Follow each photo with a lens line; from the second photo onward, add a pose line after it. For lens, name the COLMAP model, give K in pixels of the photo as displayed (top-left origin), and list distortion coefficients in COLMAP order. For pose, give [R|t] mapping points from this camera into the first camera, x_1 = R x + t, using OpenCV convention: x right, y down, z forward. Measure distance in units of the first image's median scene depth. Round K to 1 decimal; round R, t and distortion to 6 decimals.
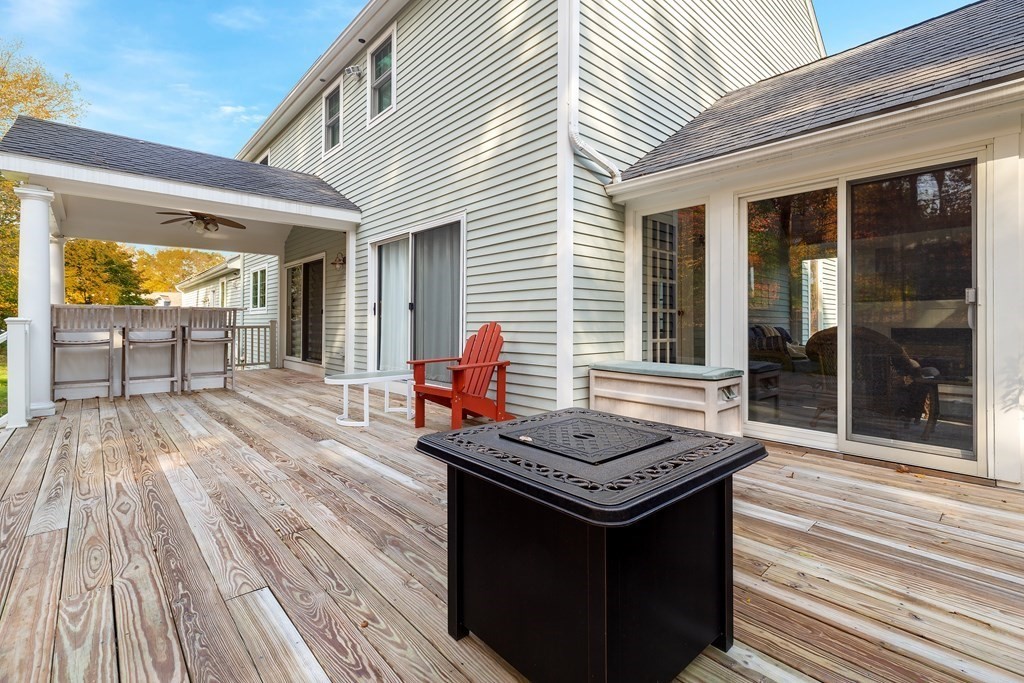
lens RADIAL K [[466.2, 0, 513.8], [0, 466.2, 319.3], [0, 0, 1]] dist [-0.000232, -0.000049]
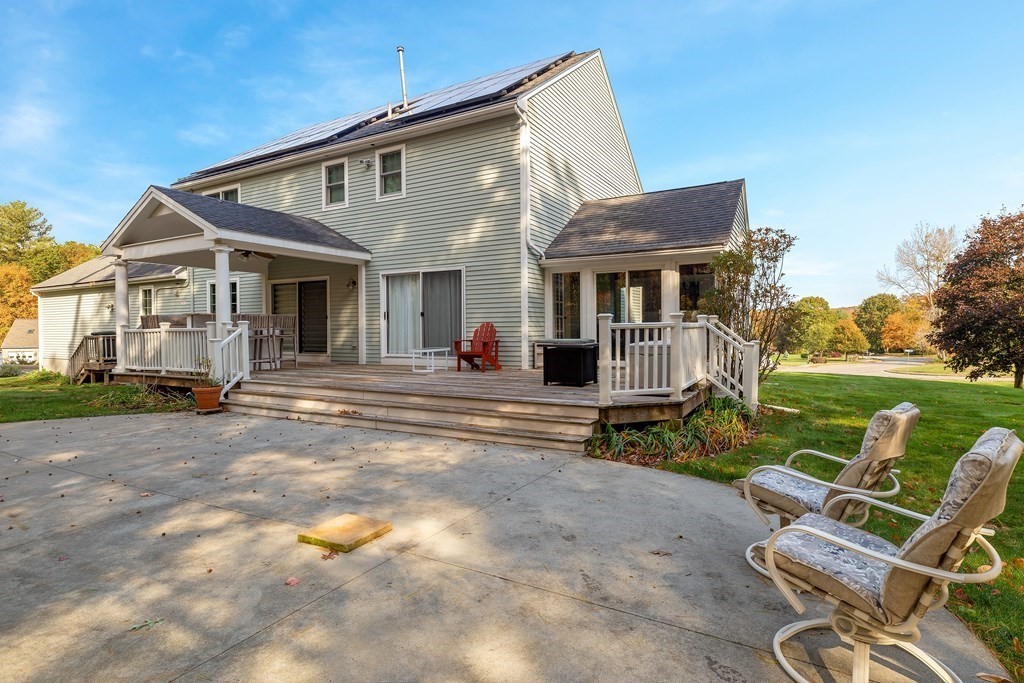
lens RADIAL K [[520.3, 0, 512.0], [0, 520.3, 341.5], [0, 0, 1]] dist [0.000477, 0.000237]
pose [[0.949343, -0.015569, 0.313855, -0.513691], [0.005896, 0.999479, 0.031746, 0.013920], [-0.314186, -0.028288, 0.948940, -0.962699]]
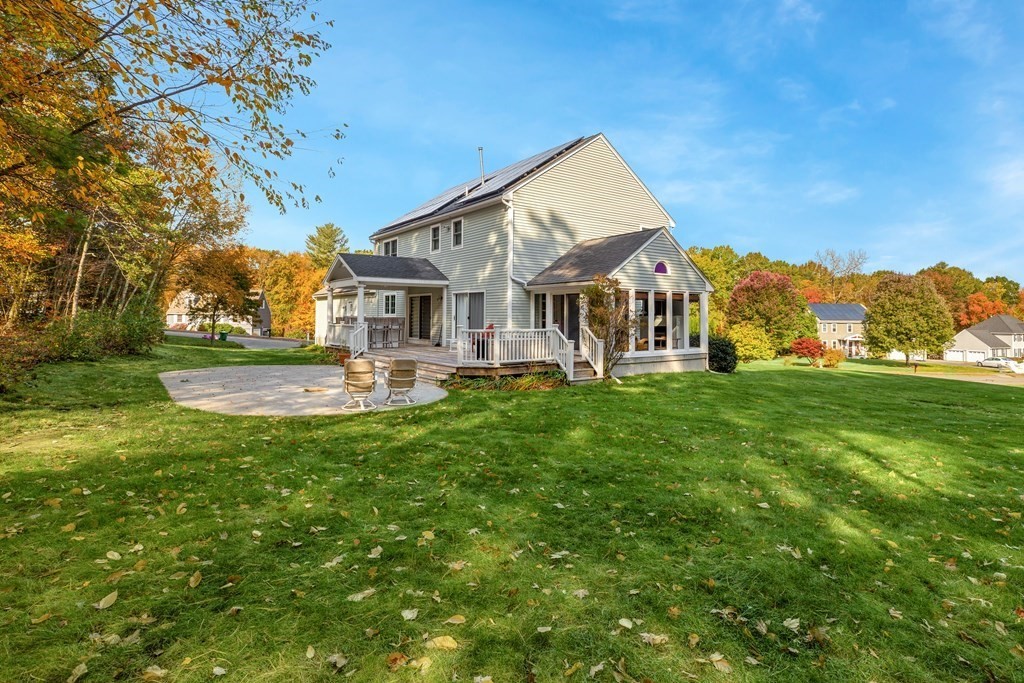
lens RADIAL K [[519.0, 0, 512.8], [0, 519.0, 316.5], [0, 0, 1]] dist [0.000224, -0.000011]
pose [[0.994185, 0.004578, -0.107584, 0.409391], [-0.003848, 0.999968, 0.006989, -0.060065], [0.107613, -0.006534, 0.994171, -2.219112]]
